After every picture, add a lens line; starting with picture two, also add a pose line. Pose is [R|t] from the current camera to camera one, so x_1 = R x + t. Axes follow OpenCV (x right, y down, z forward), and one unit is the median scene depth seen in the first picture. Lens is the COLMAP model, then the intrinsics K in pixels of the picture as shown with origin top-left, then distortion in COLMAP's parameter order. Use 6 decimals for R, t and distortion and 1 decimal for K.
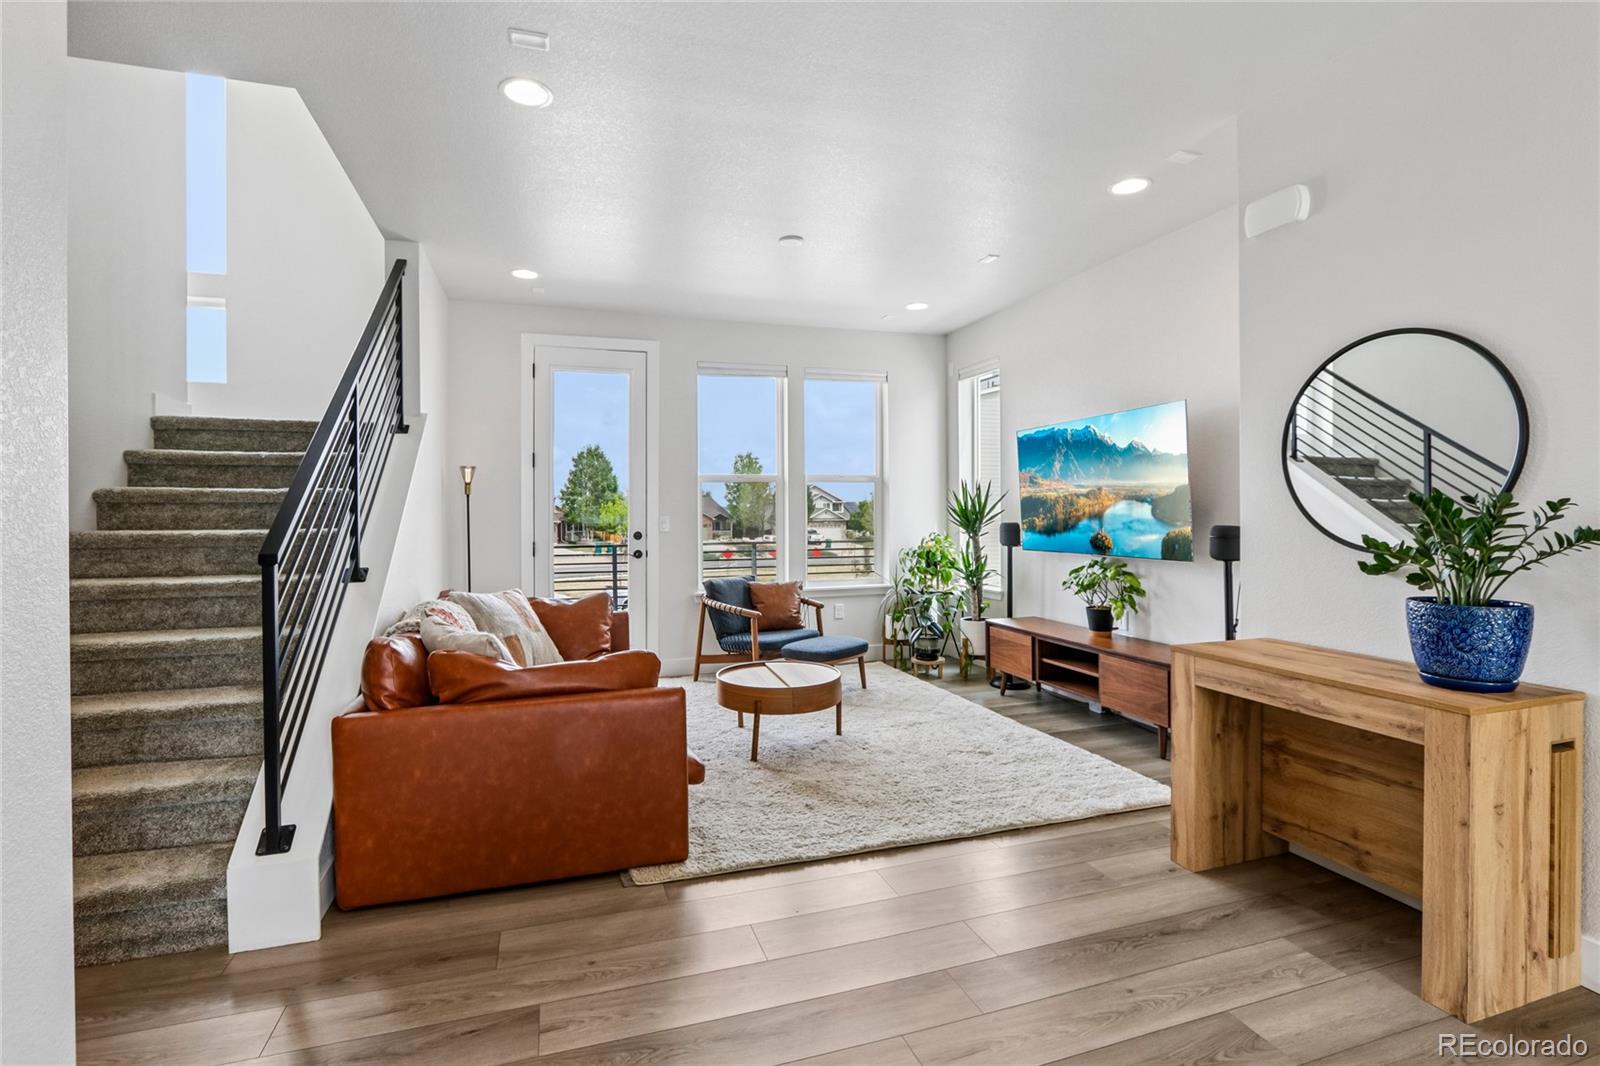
lens RADIAL K [[751.0, 0, 782.1], [0, 751.0, 516.3], [0, 0, 1]] dist [-0.016463, 0.002265]
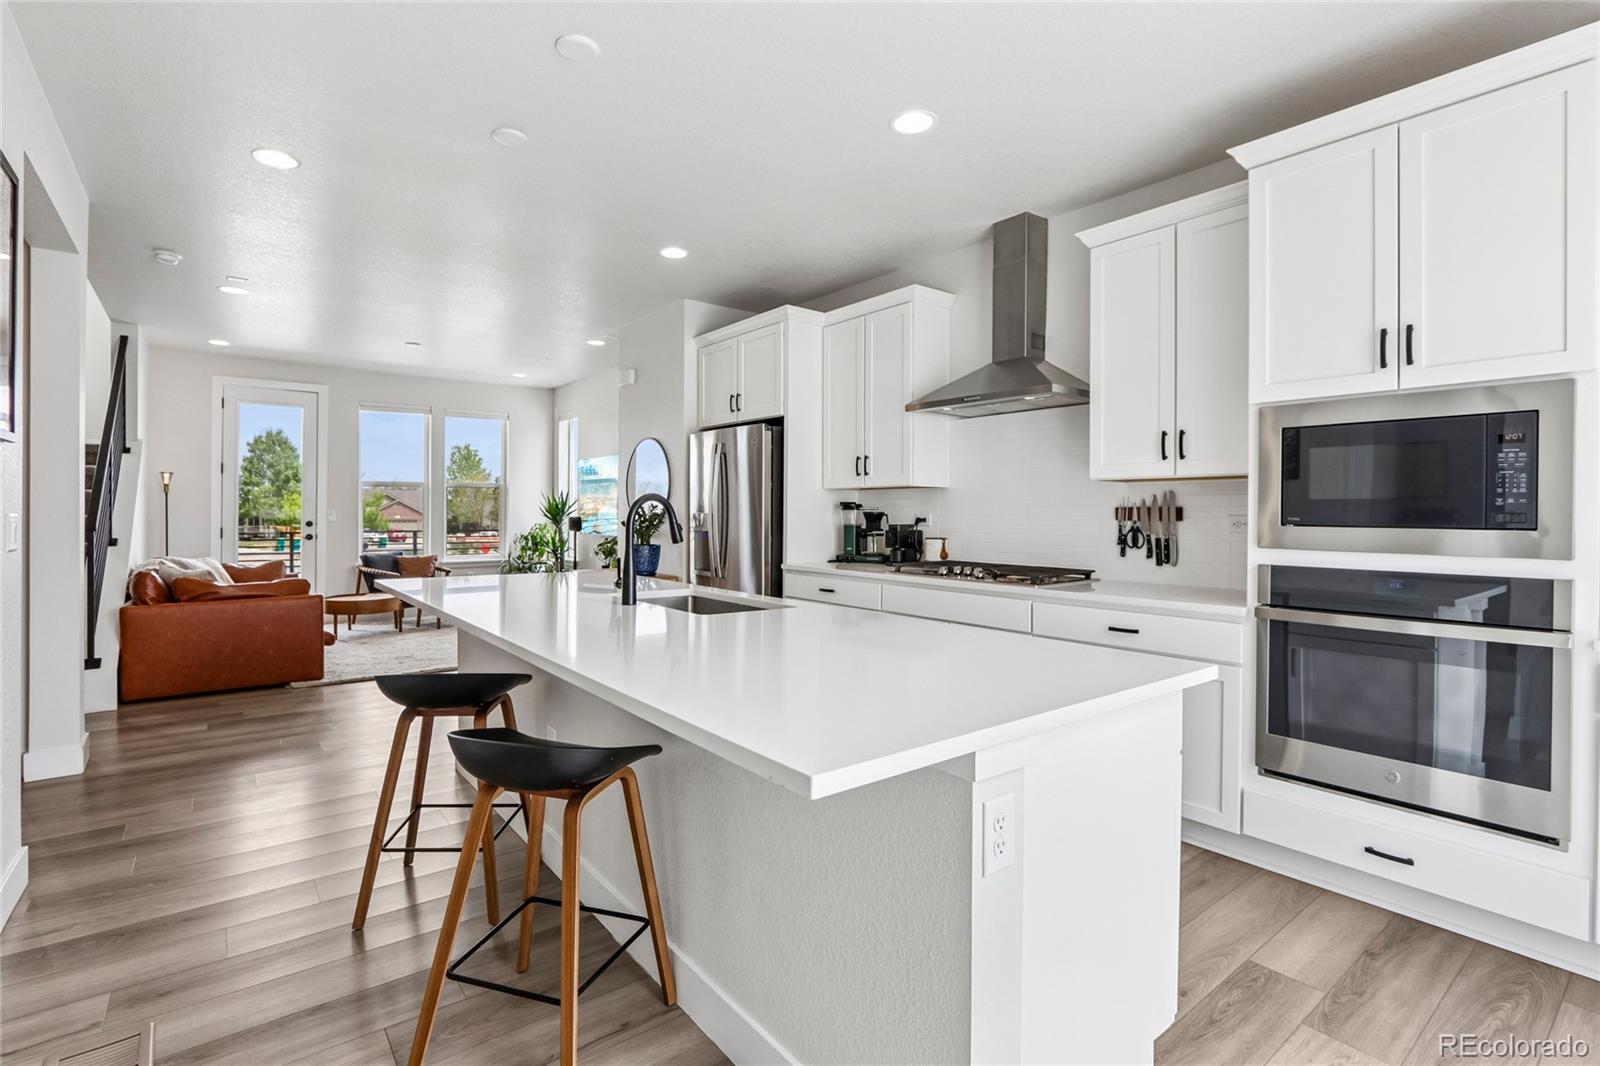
lens RADIAL K [[751.0, 0, 789.9], [0, 751.0, 516.1], [0, 0, 1]] dist [-0.016463, 0.002265]
pose [[0.936458, 0.009659, 0.350647, 0.218284], [-0.010823, 0.999940, 0.001361, -0.000092], [-0.350613, -0.005070, 0.936507, -0.849322]]
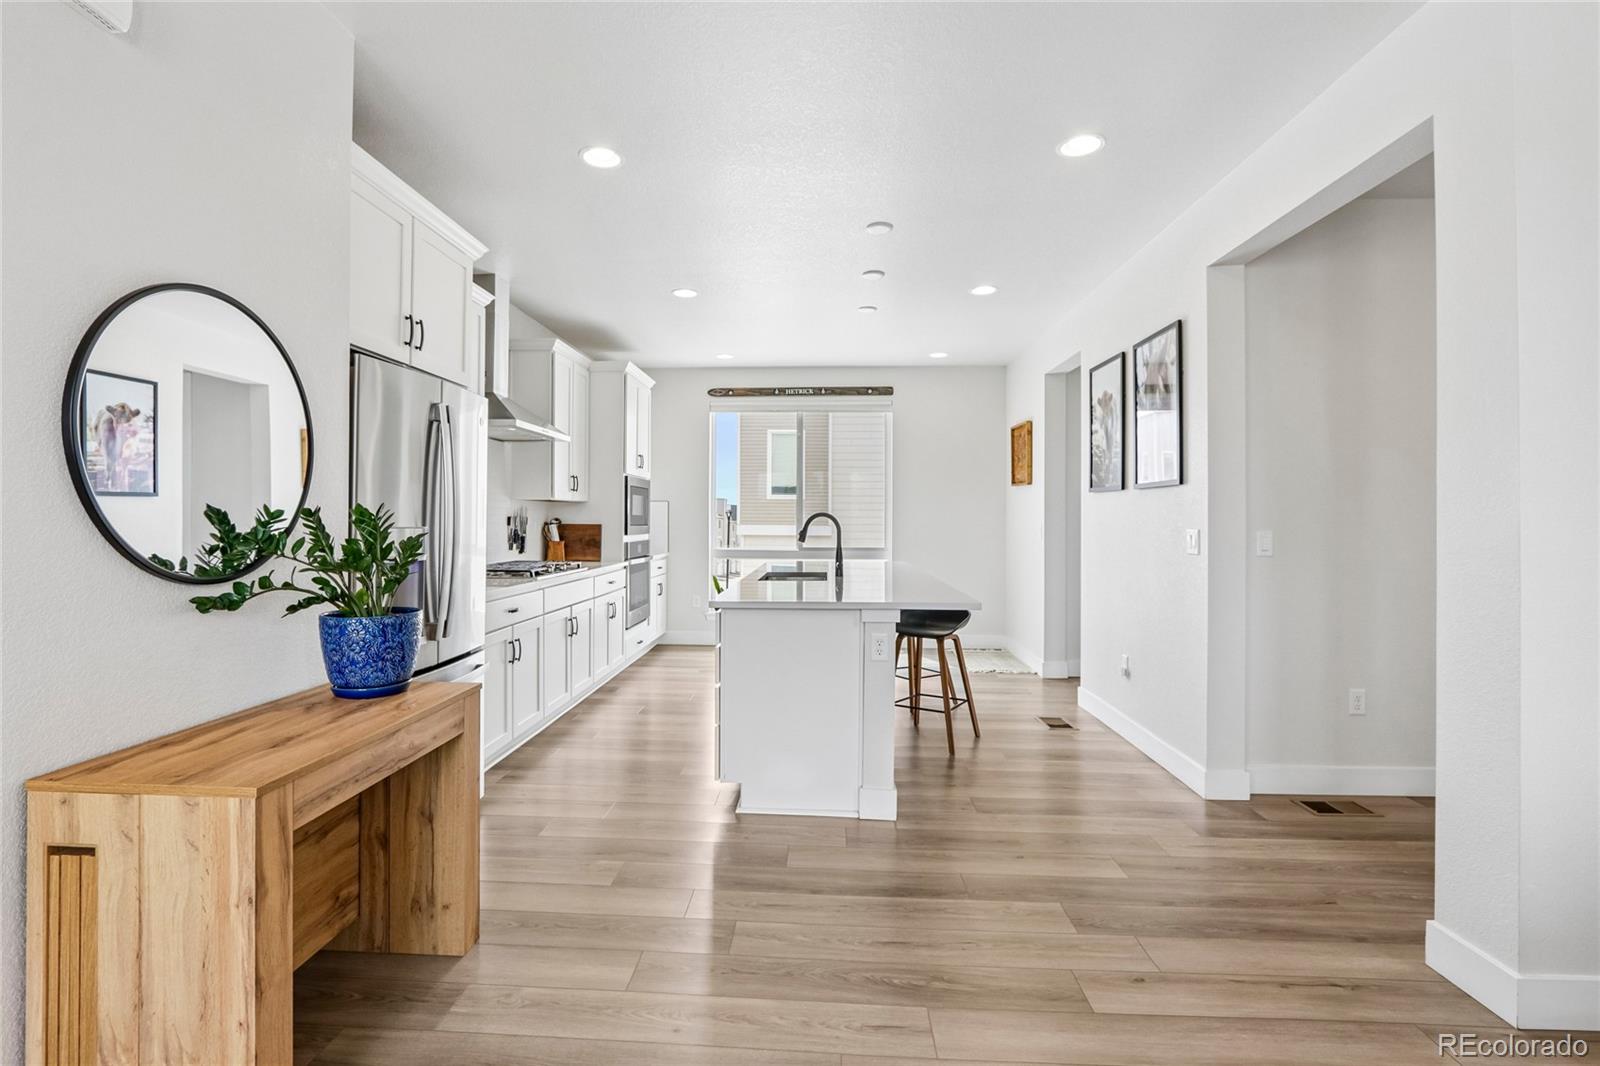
lens RADIAL K [[751.0, 0, 782.0], [0, 751.0, 513.0], [0, 0, 1]] dist [-0.016463, 0.002265]
pose [[-0.936195, 0.005201, 0.351442, 0.001024], [0.002483, 0.999963, -0.008183, -0.007629], [-0.351472, -0.006788, -0.936174, 0.859362]]
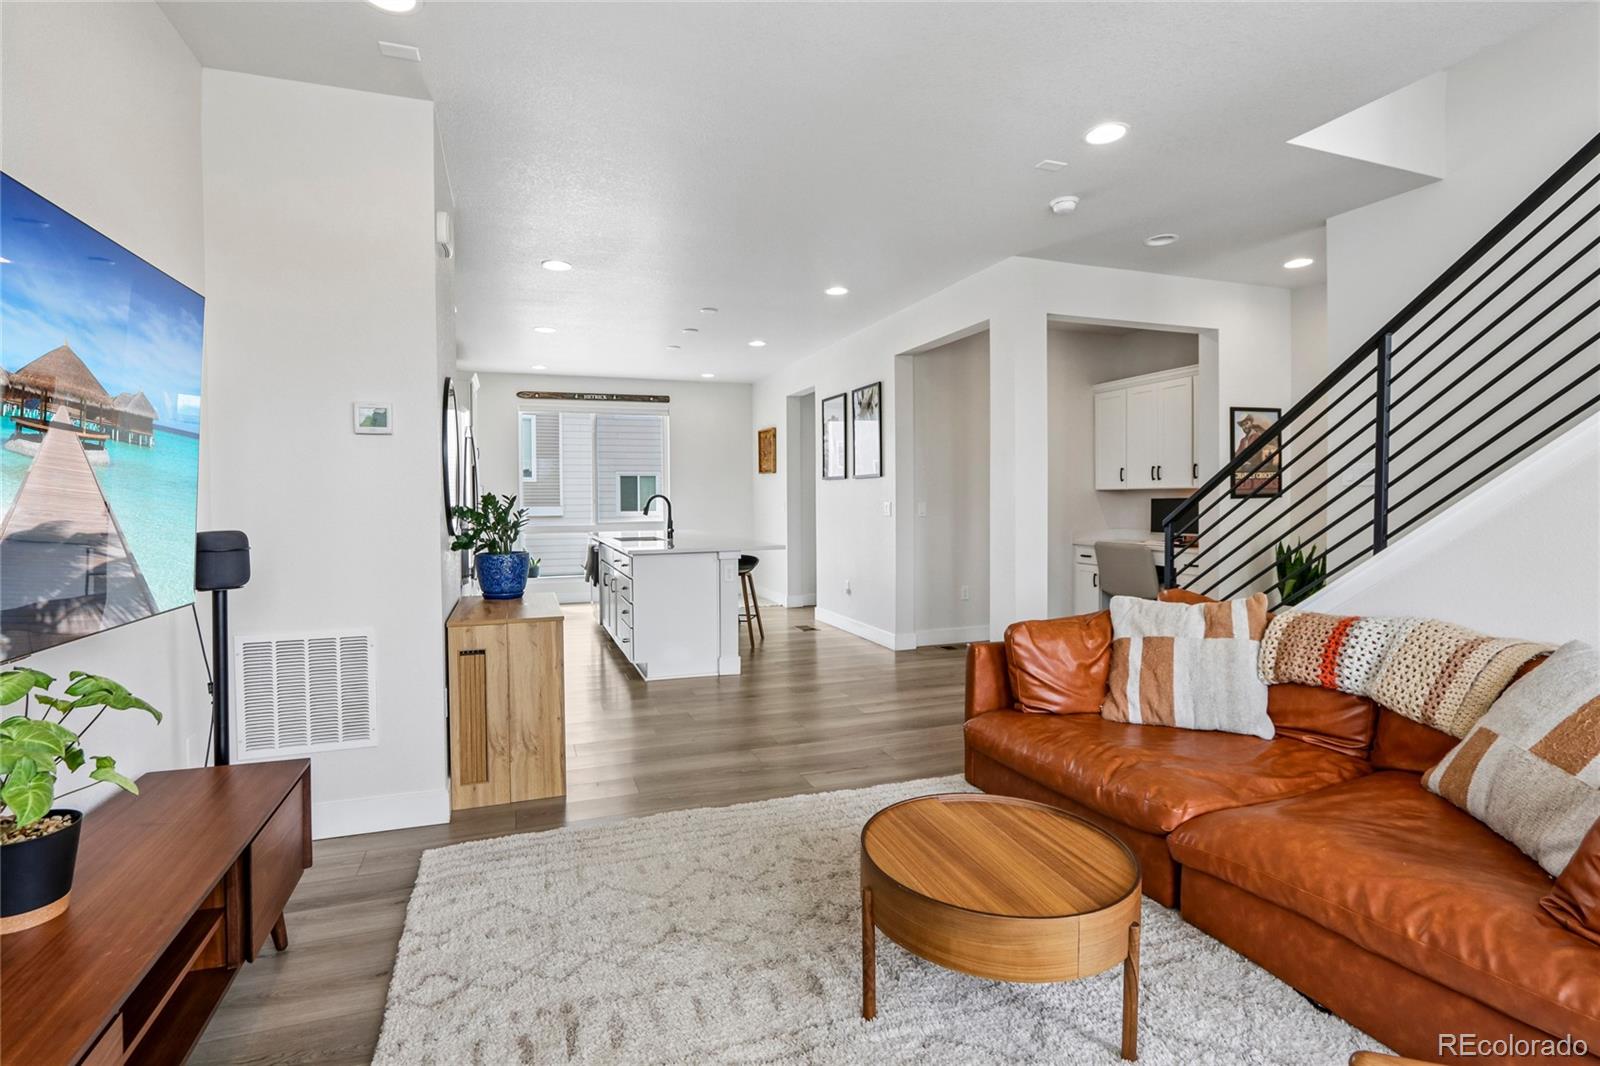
lens RADIAL K [[751.0, 0, 791.6], [0, 751.0, 502.2], [0, 0, 1]] dist [-0.016463, 0.002265]
pose [[-0.998381, 0.016150, -0.054545, 0.140247], [0.015784, 0.999850, 0.007135, -0.008256], [0.054652, 0.006262, -0.998486, 1.412937]]
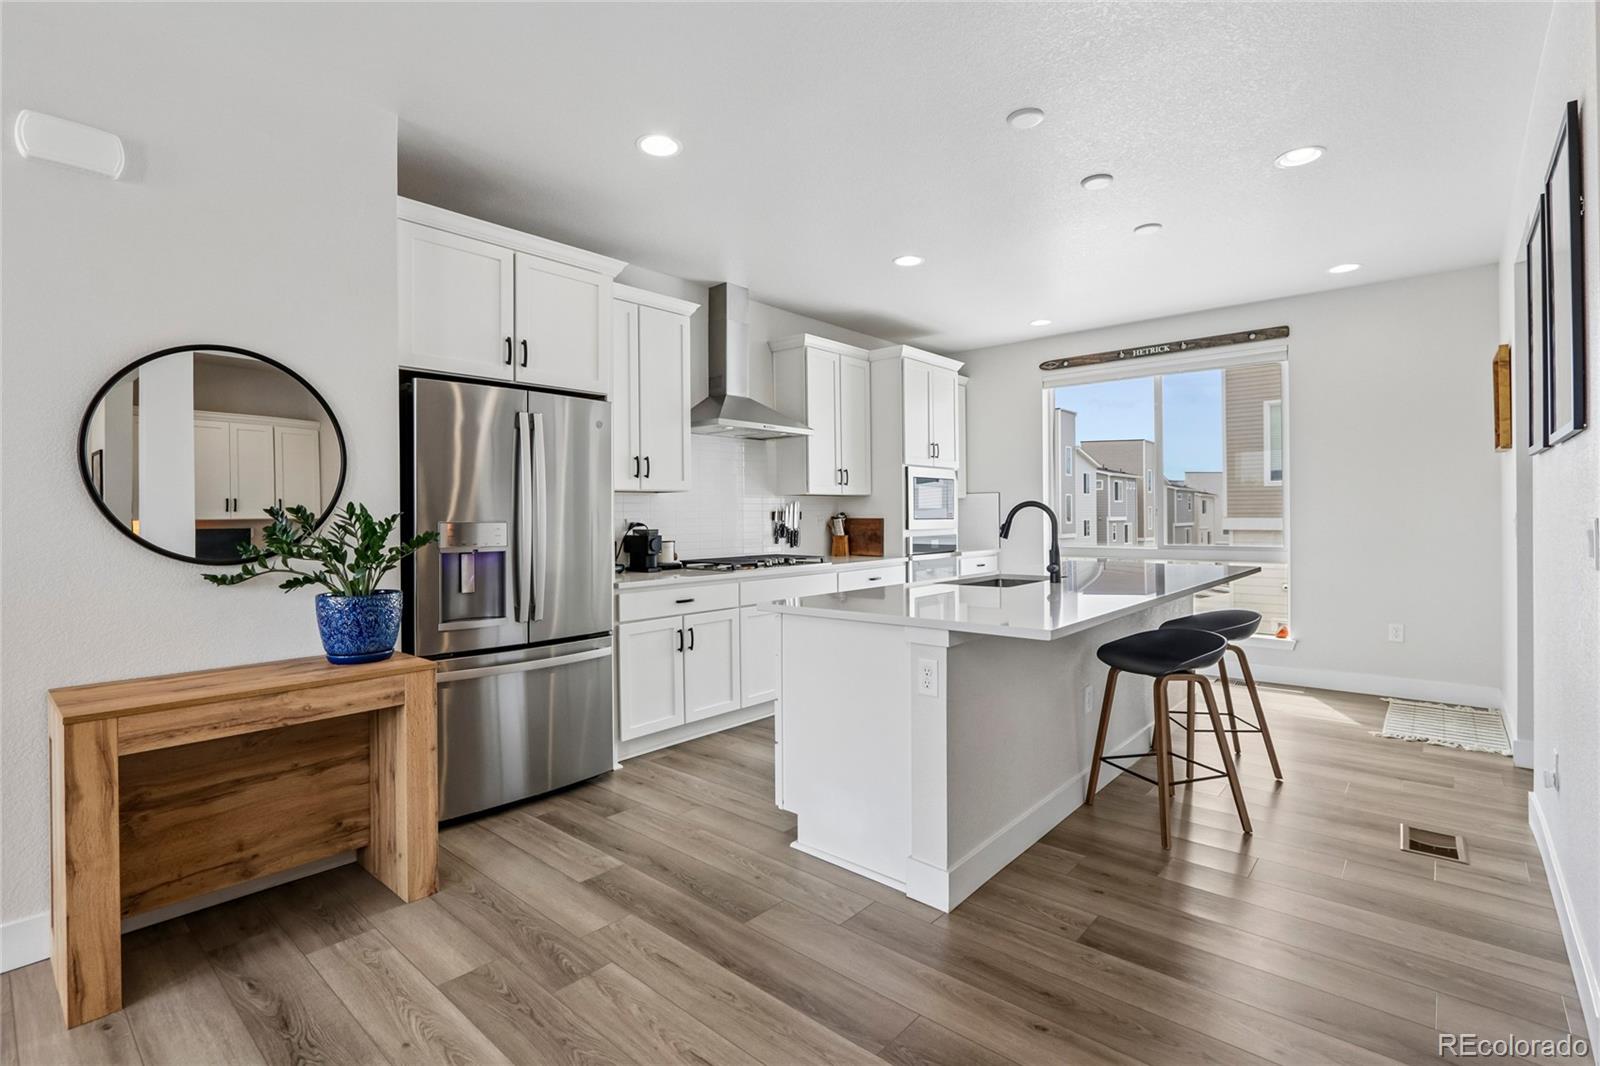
lens RADIAL K [[751.0, 0, 792.3], [0, 751.0, 509.2], [0, 0, 1]] dist [-0.016463, 0.002265]
pose [[-0.522566, 0.016642, 0.852436, -0.264842], [0.013388, 0.999846, -0.011312, -0.001894], [-0.852494, 0.005501, -0.522709, 0.496455]]
